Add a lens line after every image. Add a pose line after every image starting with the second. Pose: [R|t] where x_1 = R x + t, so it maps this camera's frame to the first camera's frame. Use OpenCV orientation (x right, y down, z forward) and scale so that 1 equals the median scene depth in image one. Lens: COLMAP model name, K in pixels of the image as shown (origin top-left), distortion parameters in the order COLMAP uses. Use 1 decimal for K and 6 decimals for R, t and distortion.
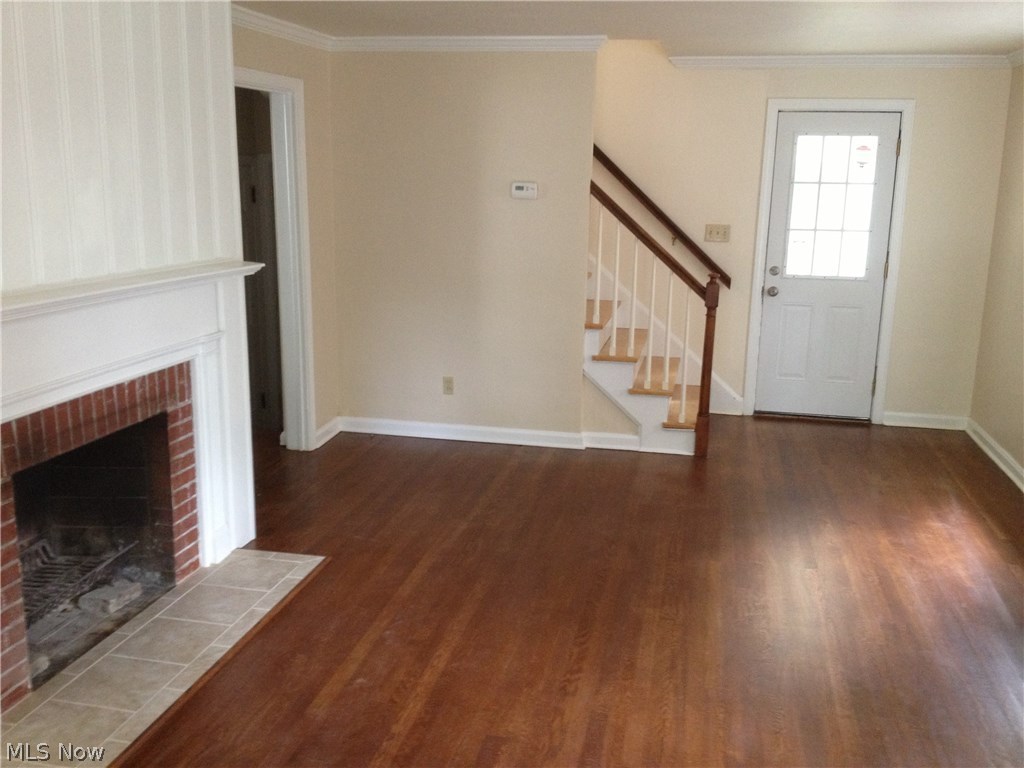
lens RADIAL K [[971.2, 0, 513.4], [0, 971.2, 386.7], [0, 0, 1]] dist [0.175335, -0.402603]
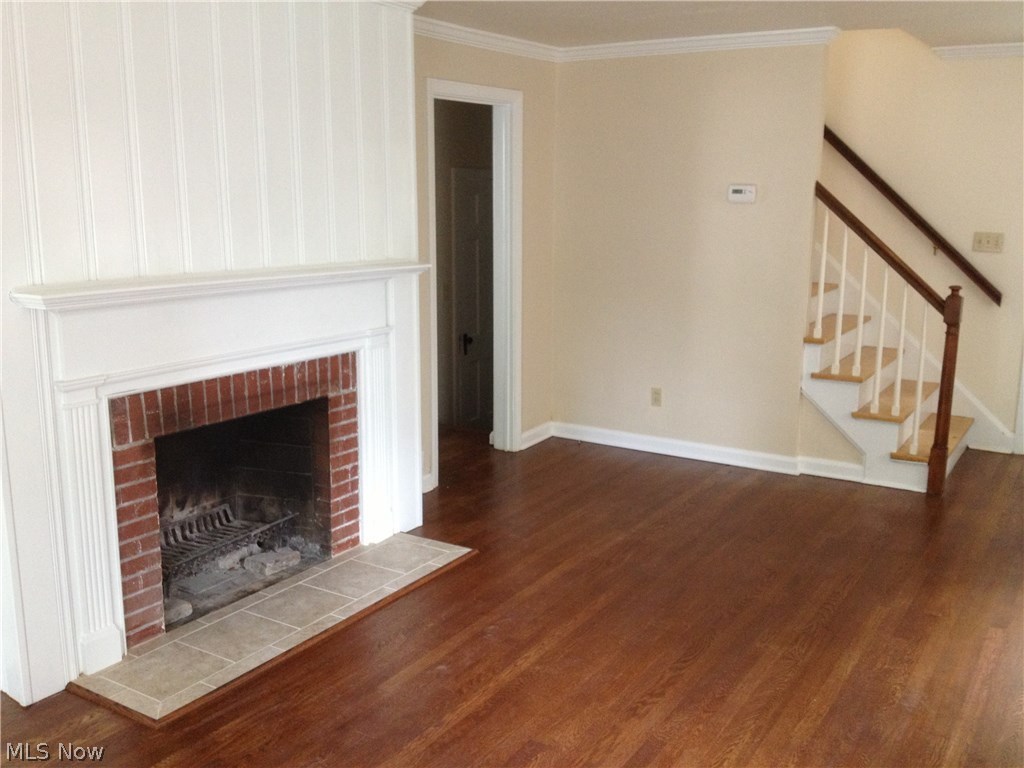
lens RADIAL K [[980.2, 0, 512.0], [0, 980.2, 384.0], [0, 0, 1]] dist [0.250040, -0.719228]
pose [[0.936237, 0.053791, -0.347227, 0.211578], [-0.062518, 0.997946, -0.013972, 0.013367], [0.345762, 0.034789, 0.937677, 0.041773]]
